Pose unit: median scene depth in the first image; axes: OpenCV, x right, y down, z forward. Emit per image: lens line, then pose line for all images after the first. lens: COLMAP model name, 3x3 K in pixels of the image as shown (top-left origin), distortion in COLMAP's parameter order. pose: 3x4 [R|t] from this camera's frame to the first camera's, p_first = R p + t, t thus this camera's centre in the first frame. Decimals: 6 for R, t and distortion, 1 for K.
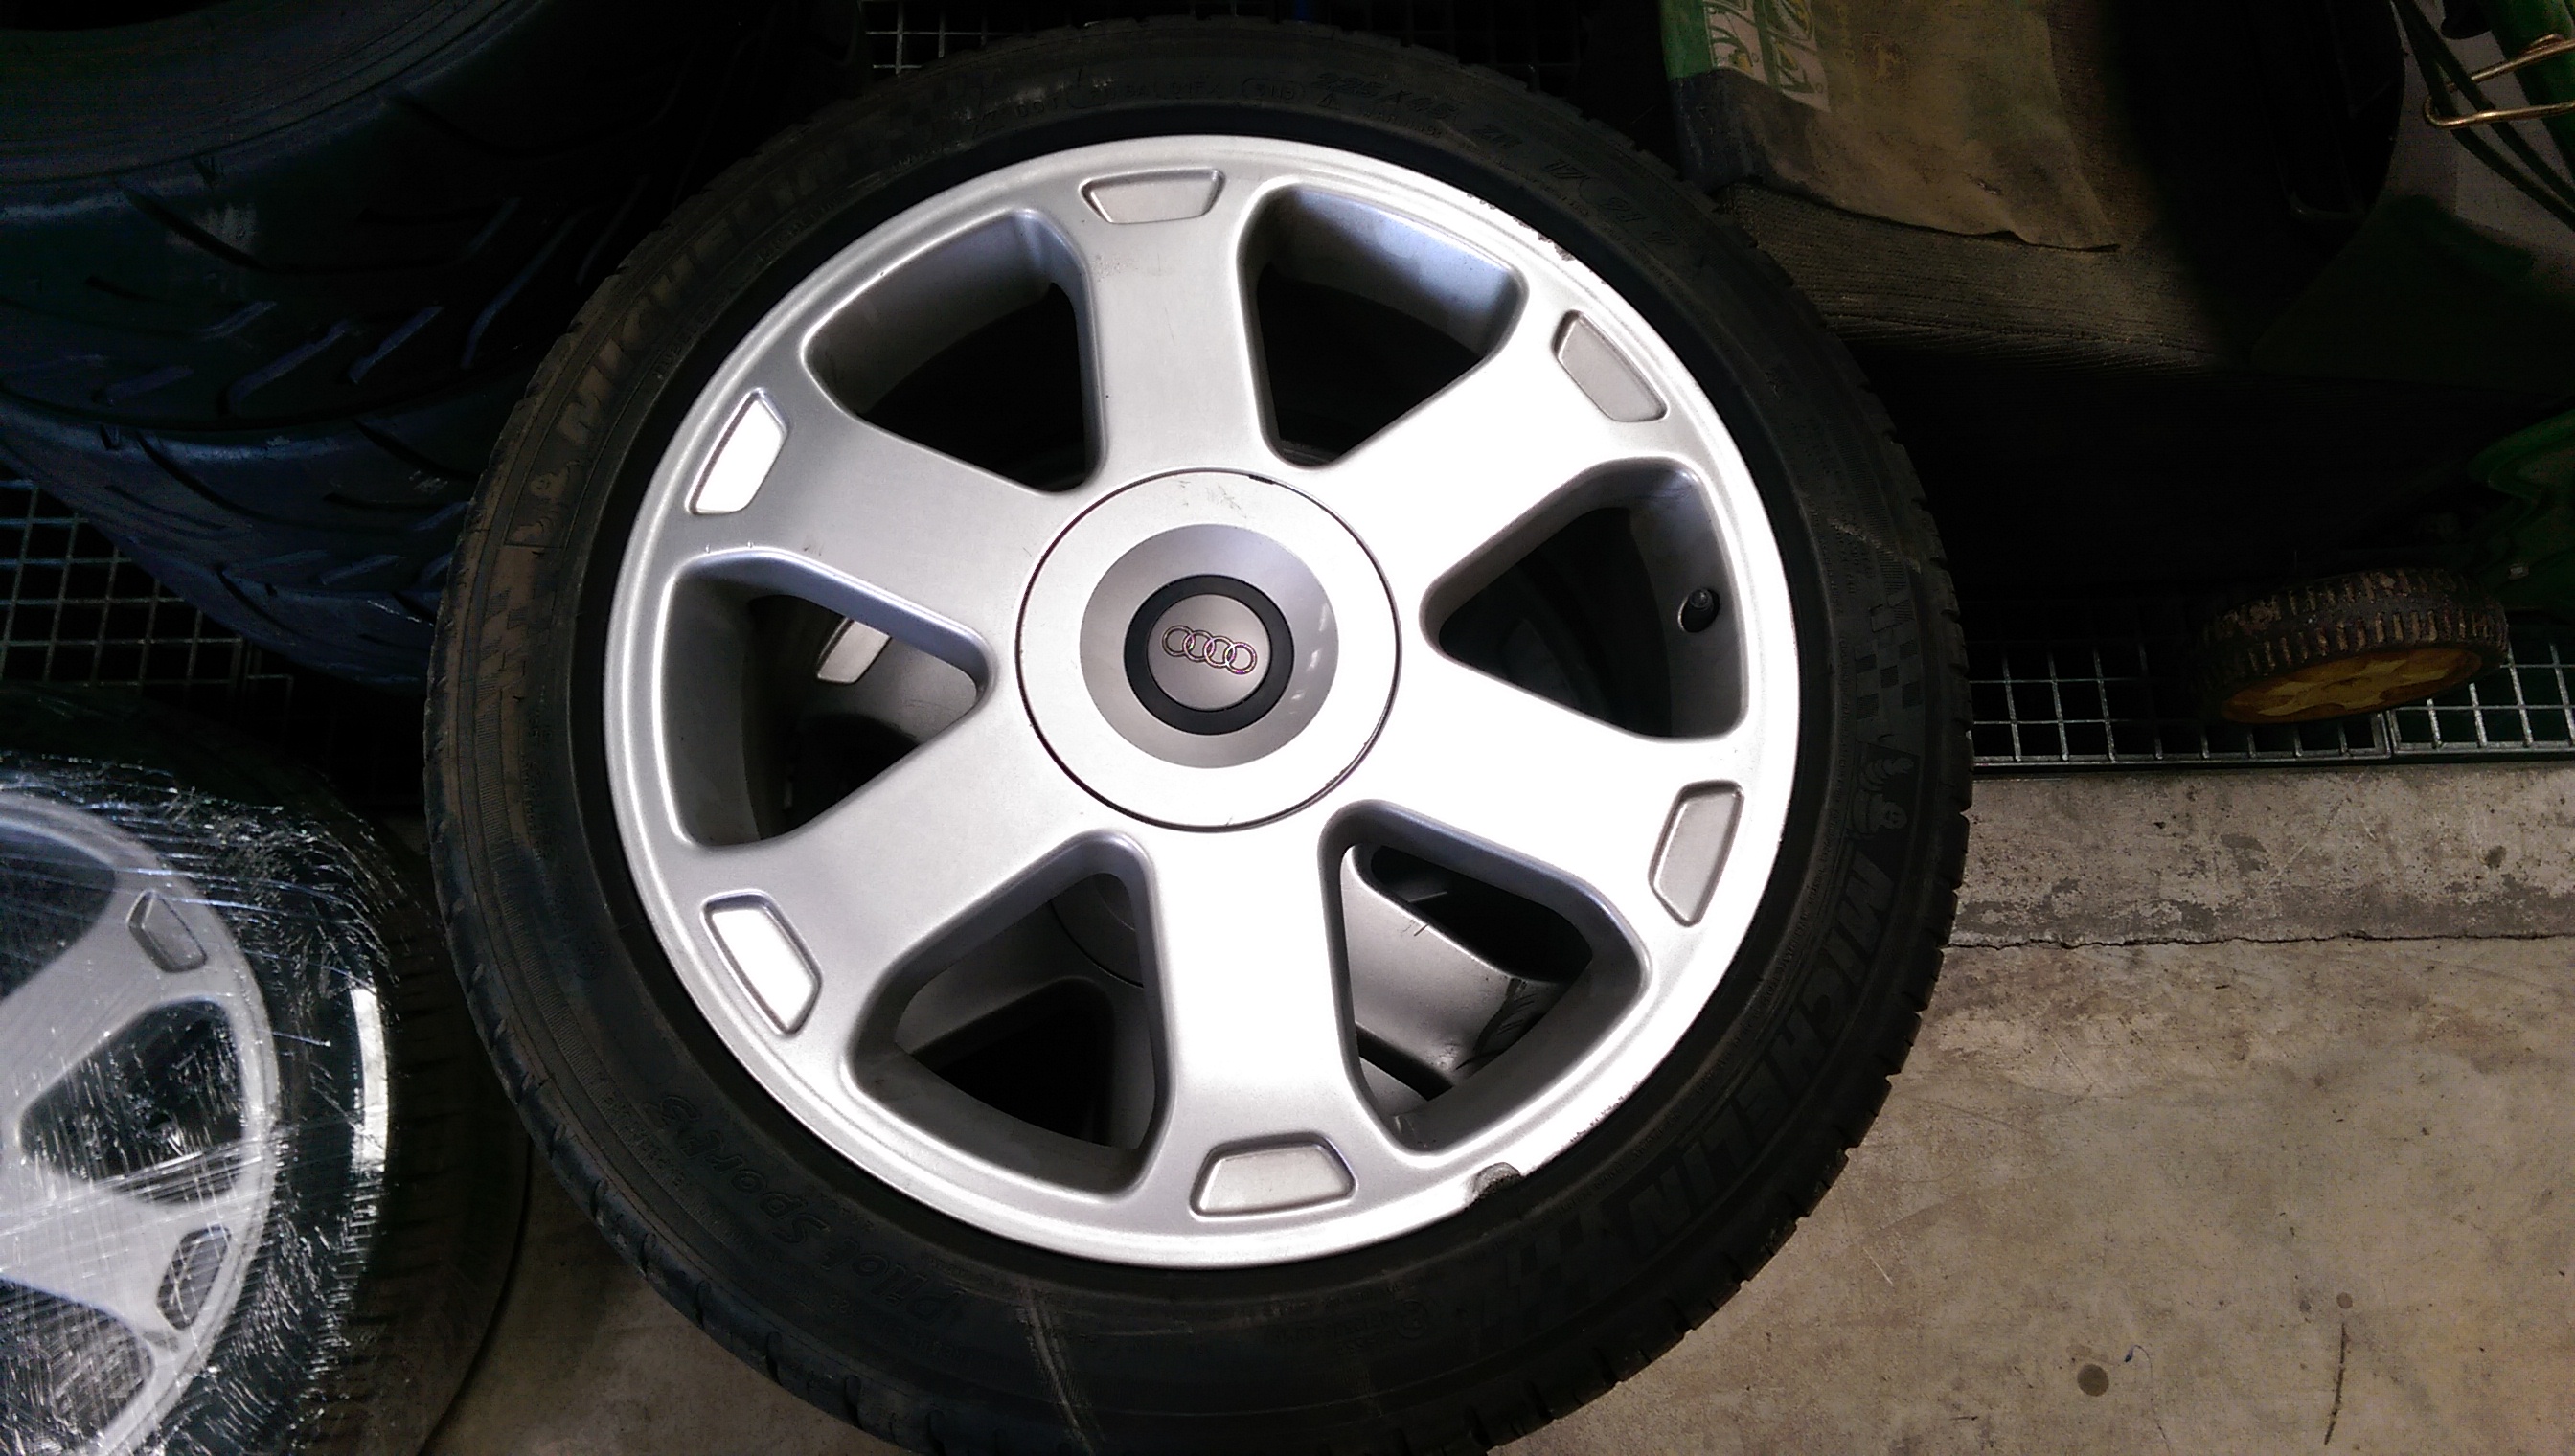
lens RADIAL K [[1925.1, 0, 1293.8], [0, 1925.1, 728.8], [0, 0, 1]] dist [0.008164, -0.012996]
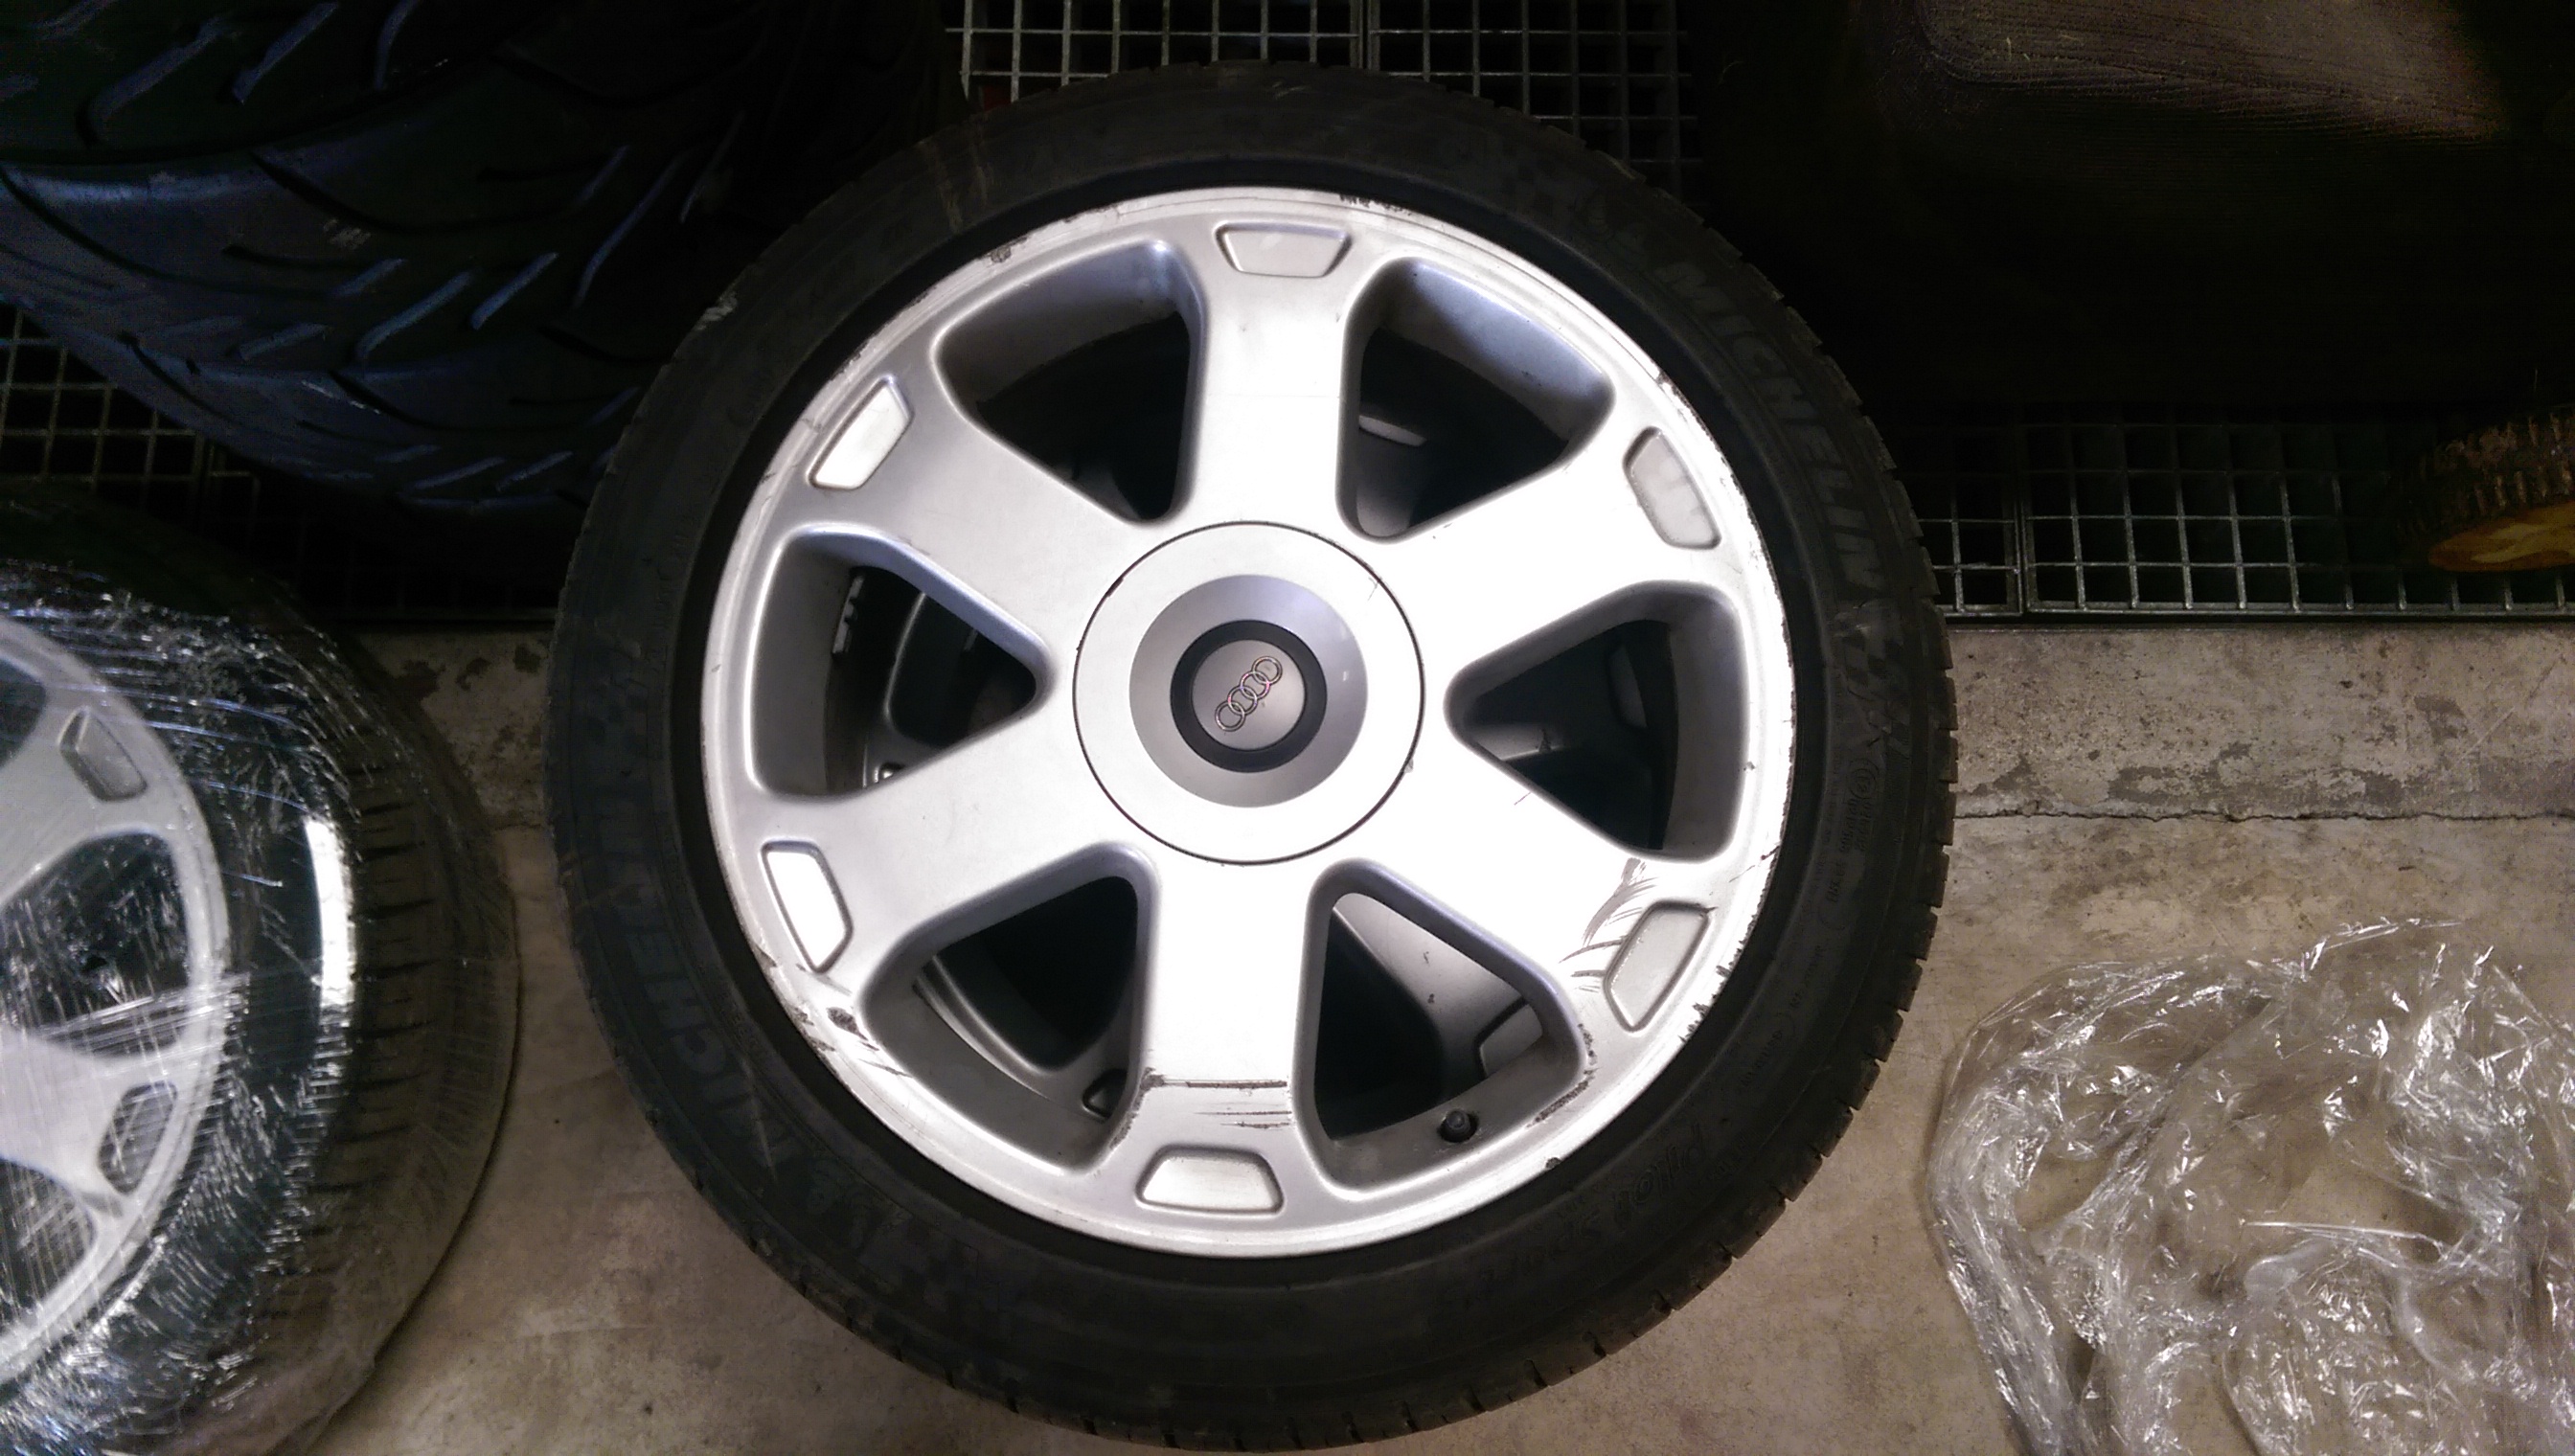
lens RADIAL K [[1925.1, 0, 1284.2], [0, 1925.1, 718.0], [0, 0, 1]] dist [0.008164, -0.012996]
pose [[0.999217, 0.023244, -0.032025, -0.008248], [-0.020538, 0.996391, 0.082362, 0.002992], [0.033824, -0.081640, 0.996088, 0.120168]]
